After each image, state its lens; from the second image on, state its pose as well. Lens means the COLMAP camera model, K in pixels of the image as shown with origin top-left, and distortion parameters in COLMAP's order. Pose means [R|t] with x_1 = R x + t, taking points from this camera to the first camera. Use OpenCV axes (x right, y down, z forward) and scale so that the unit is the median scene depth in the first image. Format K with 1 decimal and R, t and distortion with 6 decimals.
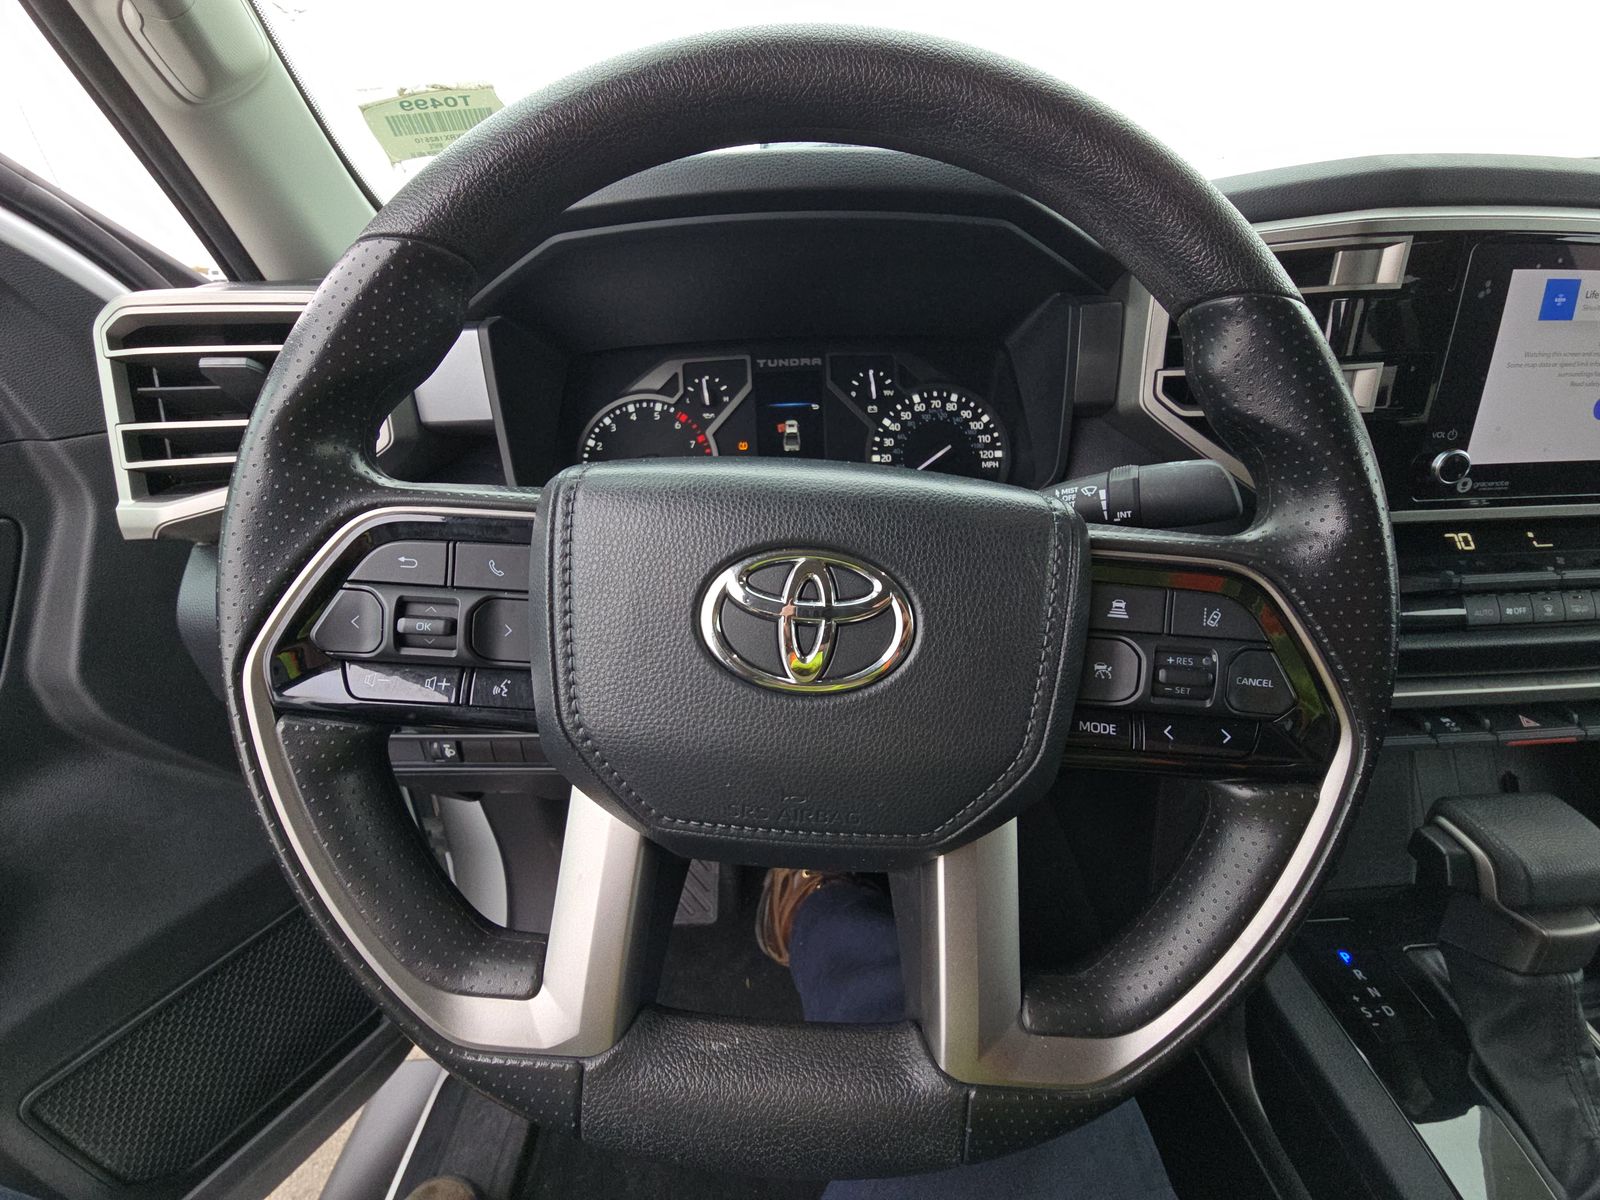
lens RADIAL K [[646.8, 0, 802.8], [0, 646.8, 591.6], [0, 0, 1]] dist [-0.000955, -0.000003]
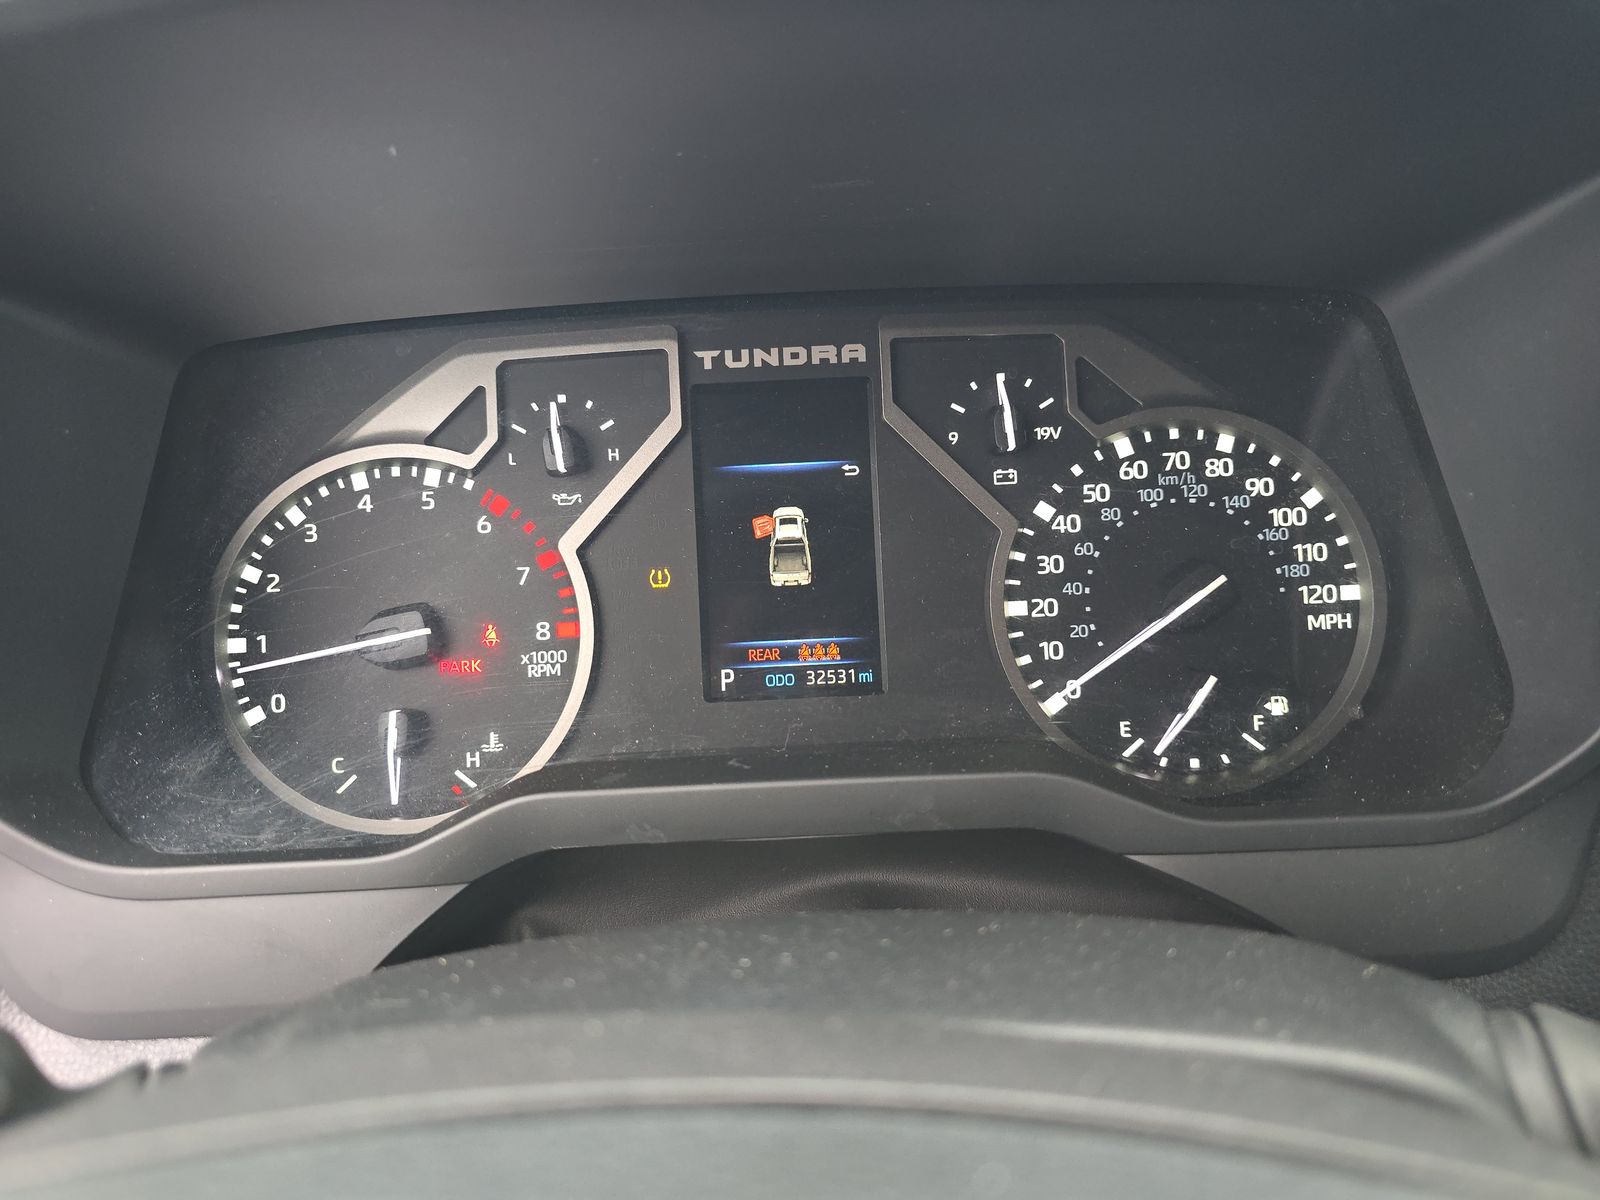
lens RADIAL K [[1062.3, 0, 799.2], [0, 1062.3, 604.4], [0, 0, 1]] dist [0.019223, -0.000230]
pose [[0.999678, -0.005314, -0.024810, 0.003742], [0.003966, 0.998529, -0.054078, -0.176187], [0.025061, 0.053962, 0.998228, 0.390208]]
